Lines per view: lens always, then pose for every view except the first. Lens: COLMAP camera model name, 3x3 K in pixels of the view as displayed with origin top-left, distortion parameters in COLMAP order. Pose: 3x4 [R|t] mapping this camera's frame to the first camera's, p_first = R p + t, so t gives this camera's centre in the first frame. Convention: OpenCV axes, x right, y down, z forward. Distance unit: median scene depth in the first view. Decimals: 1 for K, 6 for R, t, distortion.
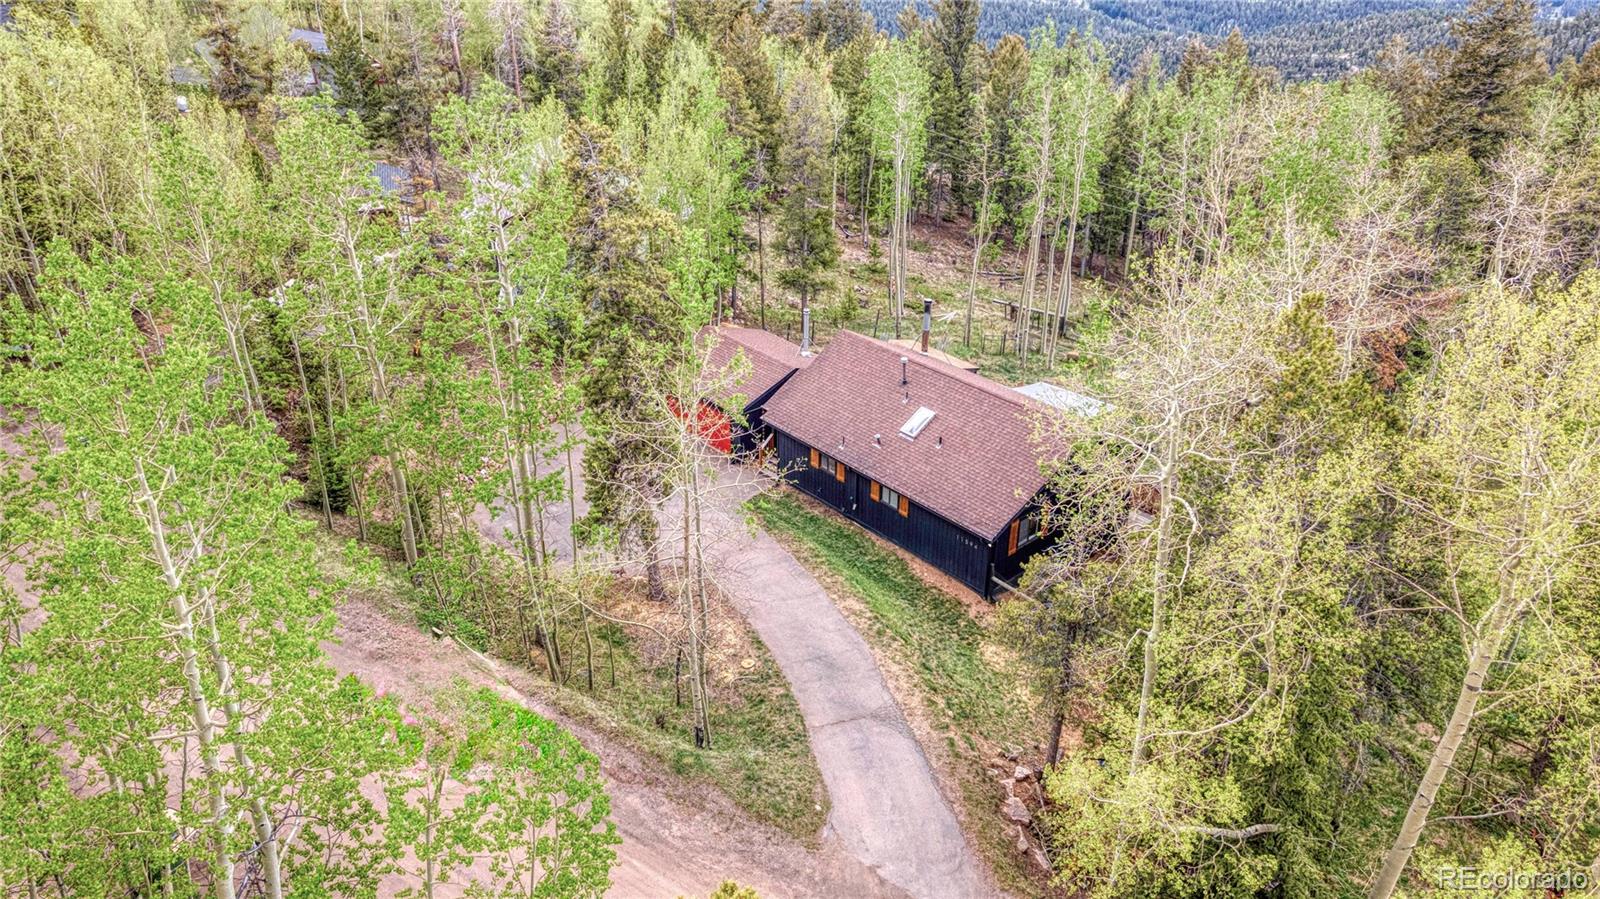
lens RADIAL K [[1154.1, 0, 790.7], [0, 1154.1, 445.3], [0, 0, 1]] dist [0.052224, 0.030236]
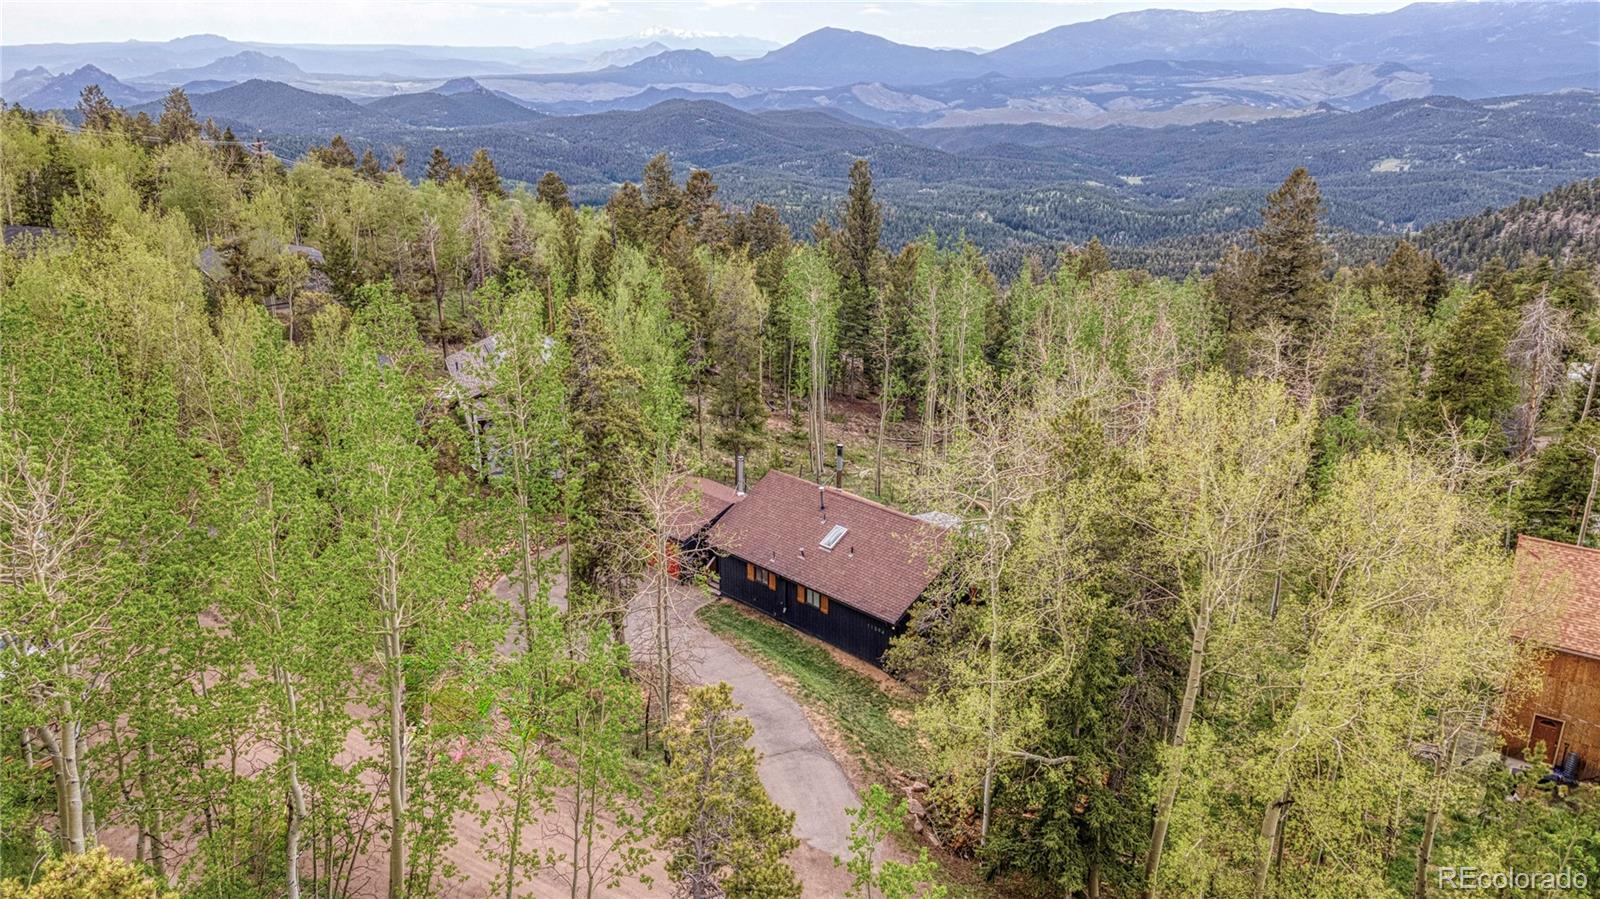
lens RADIAL K [[1154.1, 0, 799.3], [0, 1154.1, 456.5], [0, 0, 1]] dist [0.052224, 0.030236]
pose [[0.997332, -0.021188, 0.069860, -0.007411], [0.032015, 0.986965, -0.157717, 0.059159], [-0.065607, 0.159533, 0.985010, -0.153453]]
